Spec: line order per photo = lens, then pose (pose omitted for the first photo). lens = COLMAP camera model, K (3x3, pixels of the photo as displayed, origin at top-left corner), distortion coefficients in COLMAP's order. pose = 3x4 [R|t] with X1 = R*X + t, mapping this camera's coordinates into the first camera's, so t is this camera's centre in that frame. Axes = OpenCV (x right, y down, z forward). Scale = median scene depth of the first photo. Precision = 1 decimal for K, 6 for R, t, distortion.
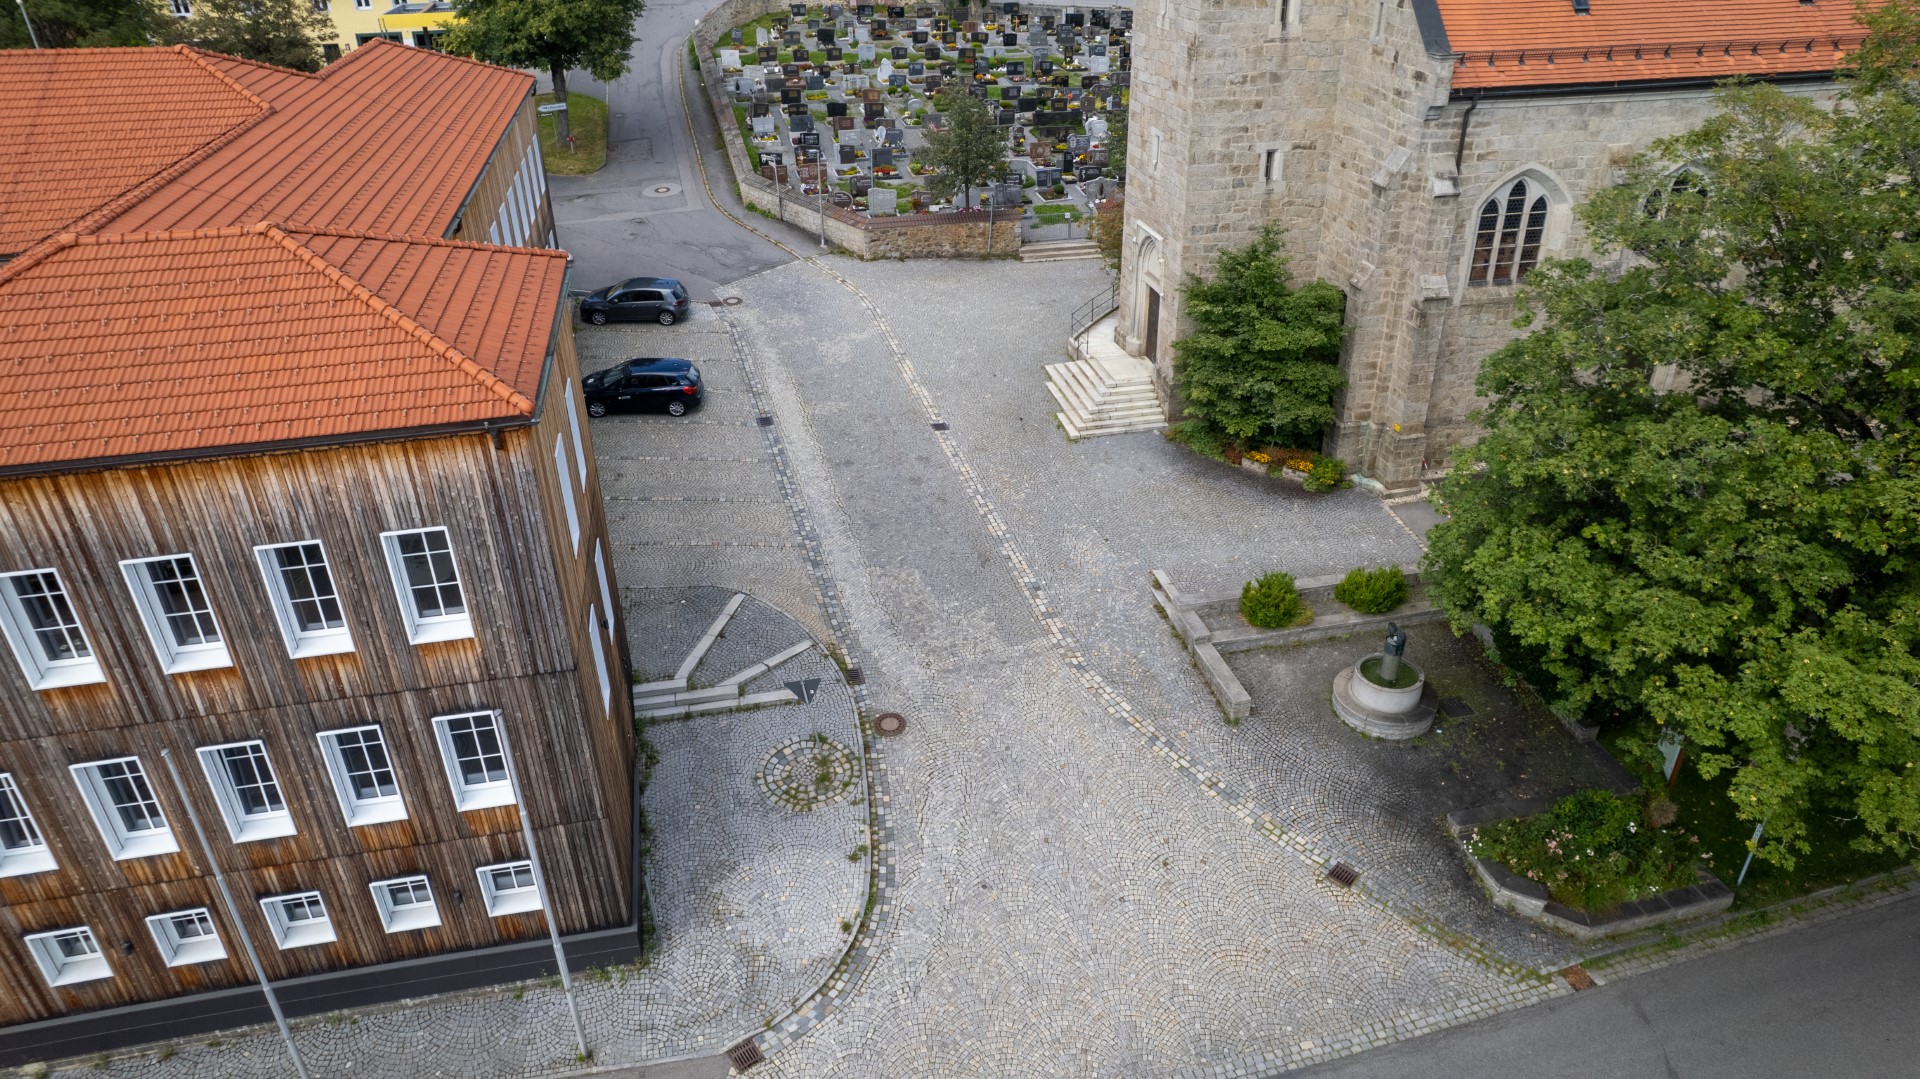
lens RADIAL K [[1237.5, 0, 960.0], [0, 1237.5, 539.5], [0, 0, 1]] dist [-0.087070, 0.079430]
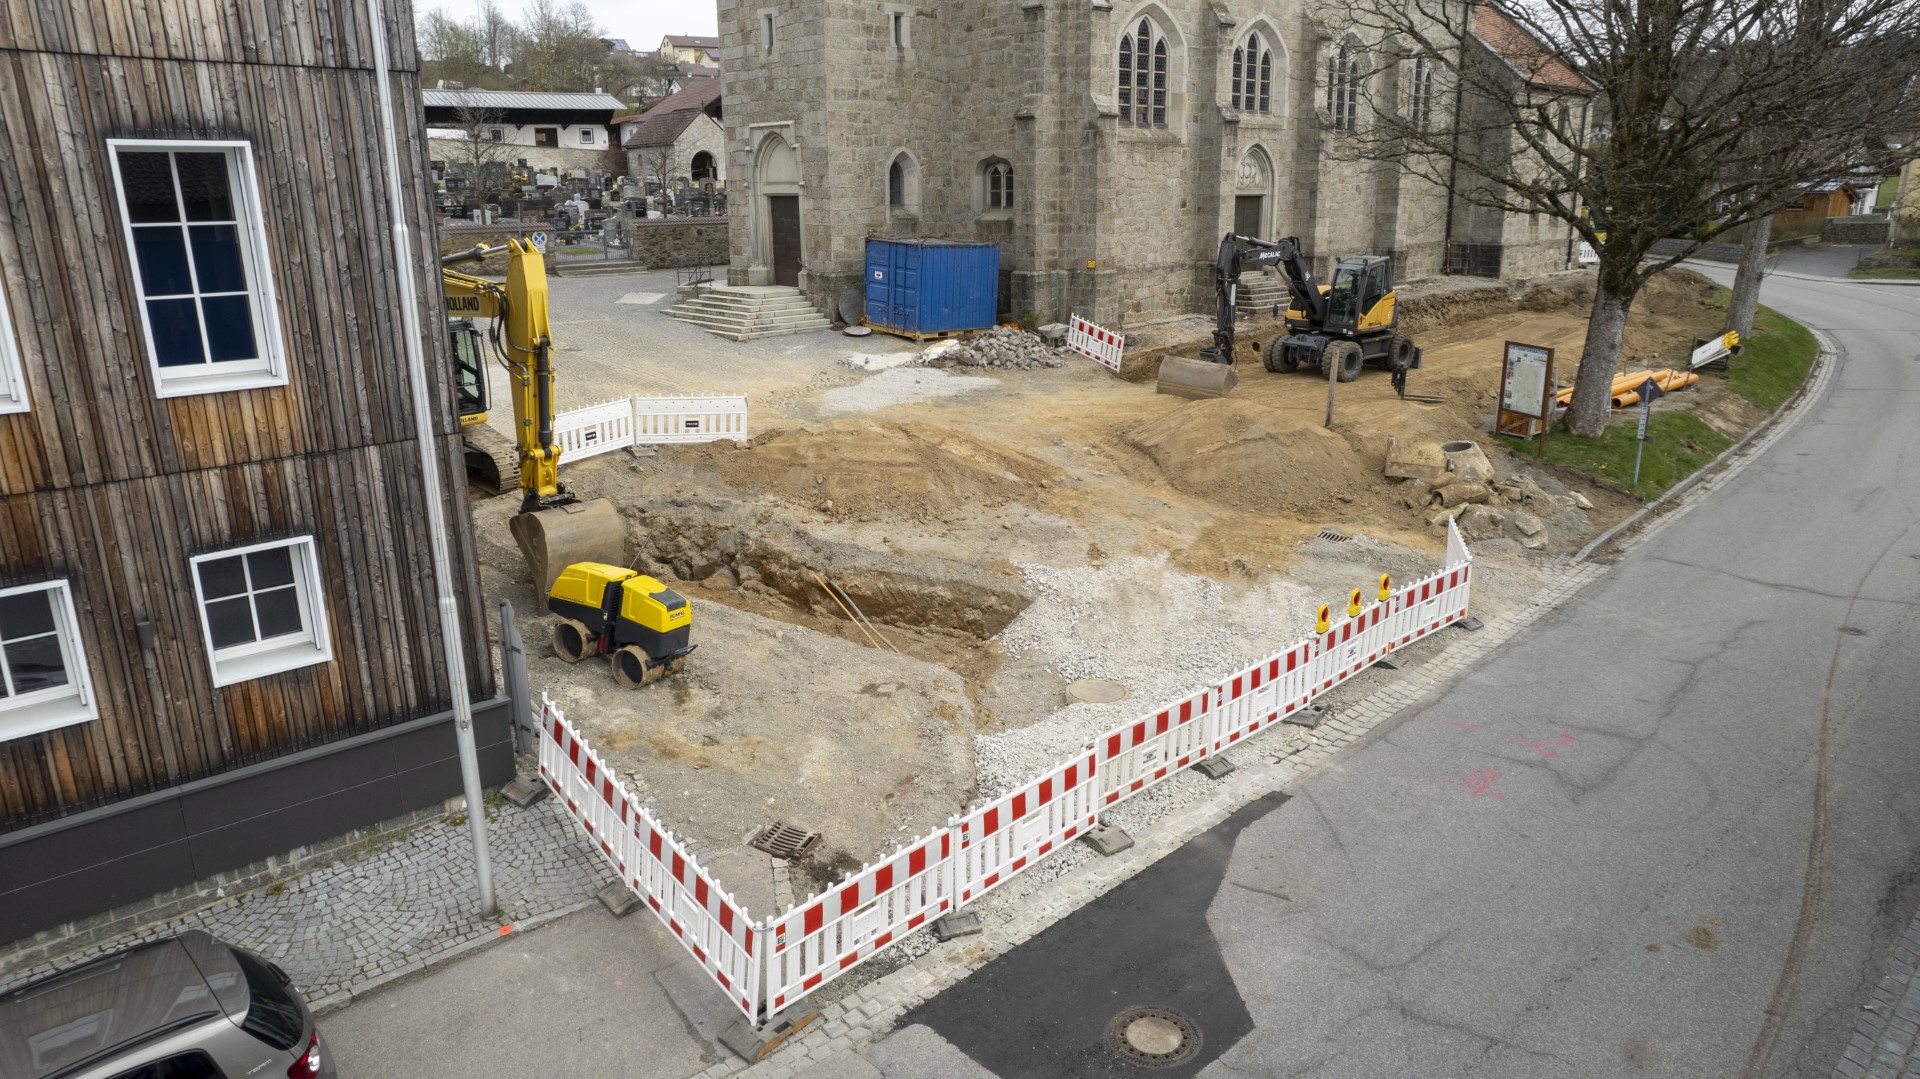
lens RADIAL K [[1237.5, 0, 960.0], [0, 1237.5, 539.5], [0, 0, 1]] dist [-0.087070, 0.079430]
pose [[0.865435, -0.133140, 0.483007, -0.360228], [0.243858, 0.954084, -0.173944, 0.413384], [-0.437670, 0.268323, 0.858165, 0.459432]]
